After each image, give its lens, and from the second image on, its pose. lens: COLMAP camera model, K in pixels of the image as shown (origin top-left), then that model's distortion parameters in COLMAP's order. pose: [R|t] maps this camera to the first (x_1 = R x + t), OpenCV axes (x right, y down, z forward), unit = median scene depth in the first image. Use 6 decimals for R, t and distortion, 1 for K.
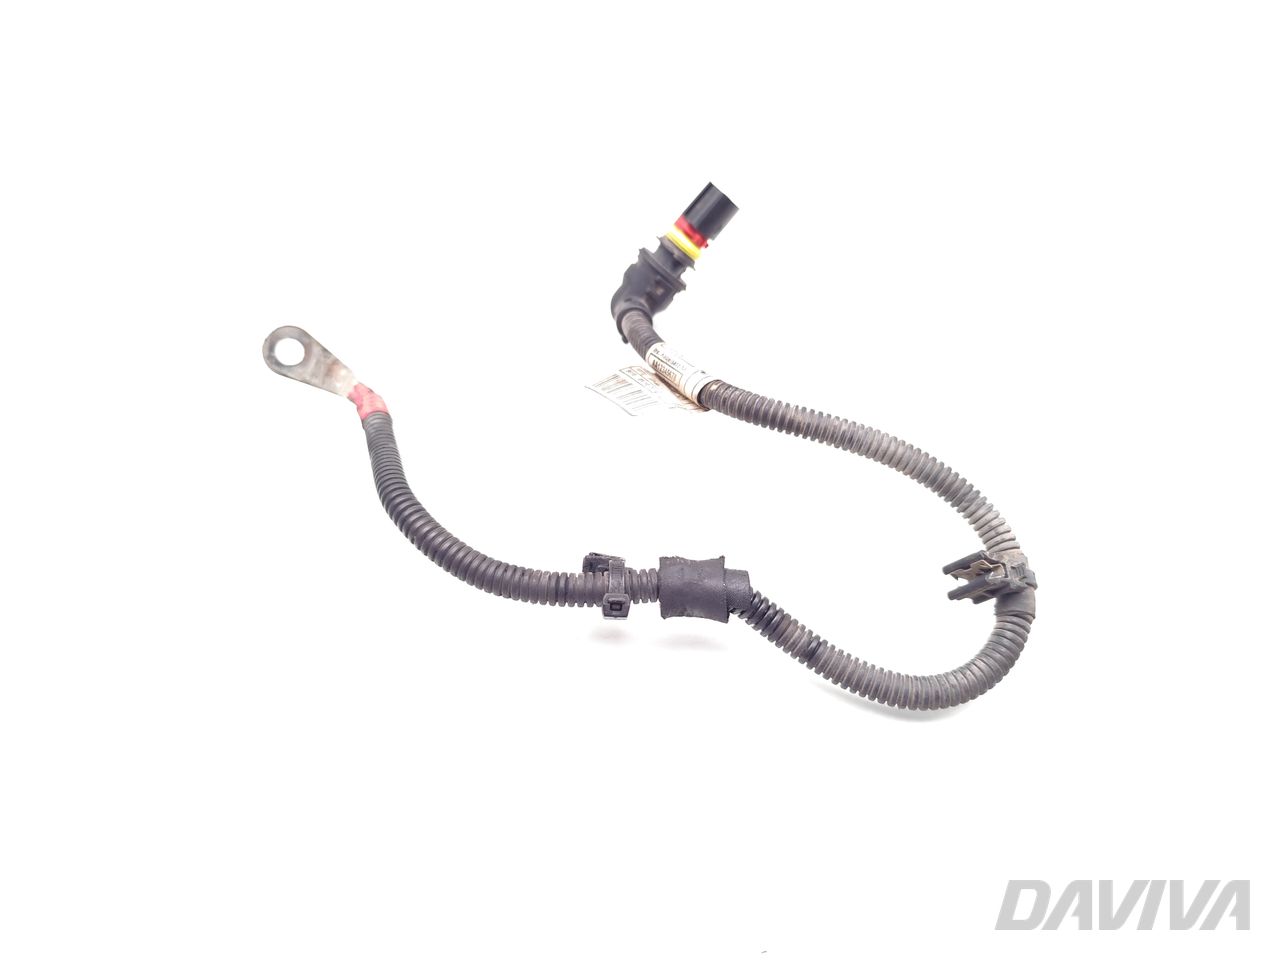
lens RADIAL K [[914.7, 0, 640.0], [0, 914.7, 480.0], [0, 0, 1]] dist [-0.002294, -0.000373]
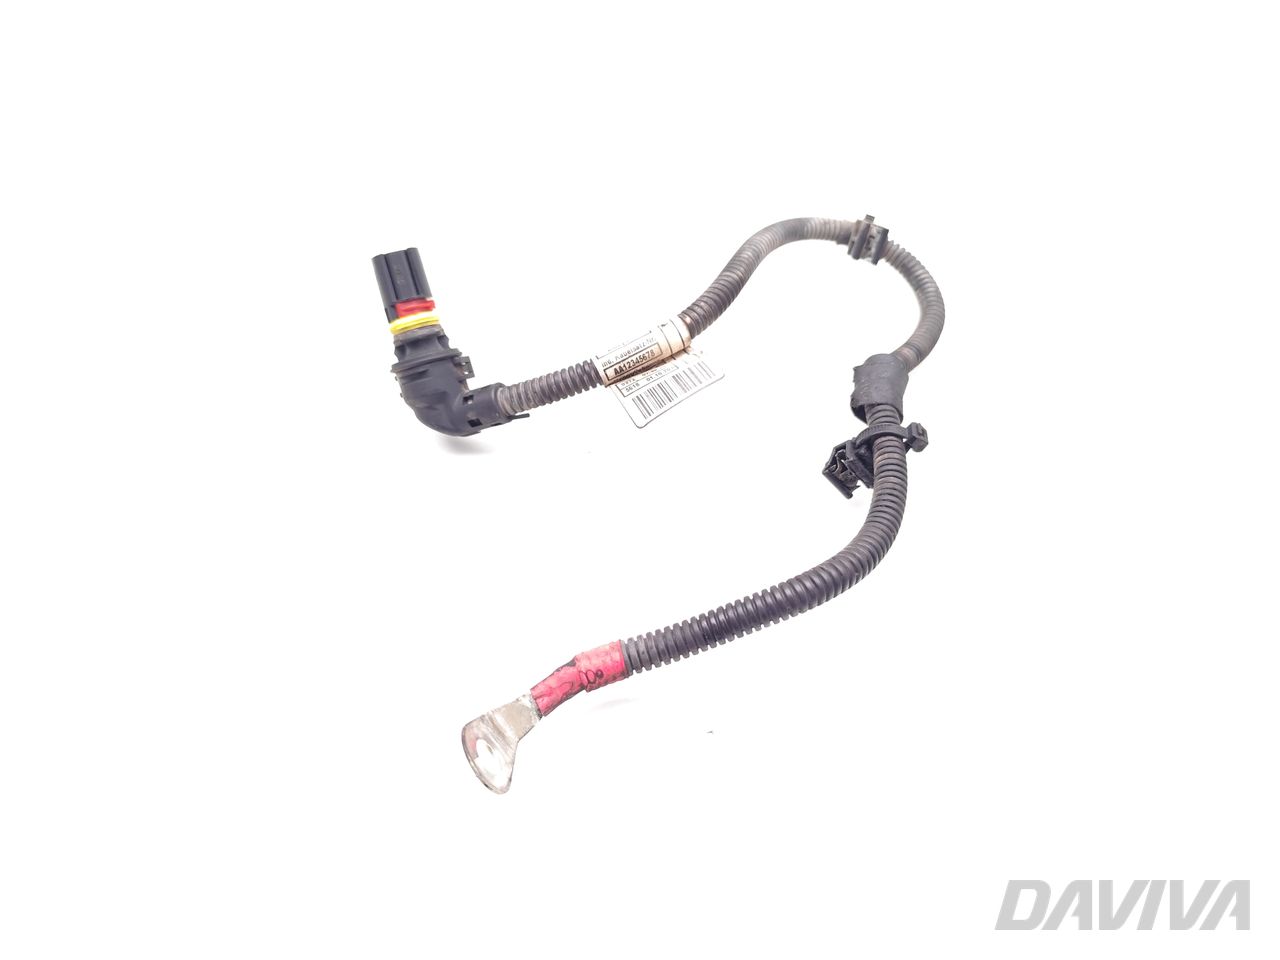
lens RADIAL K [[914.7, 0, 640.0], [0, 914.7, 480.0], [0, 0, 1]] dist [-0.002294, -0.000373]
pose [[0.127583, -0.763231, 0.633404, -0.690105], [0.737949, 0.499741, 0.453530, -0.500676], [-0.662687, 0.409557, 0.626984, 0.459317]]
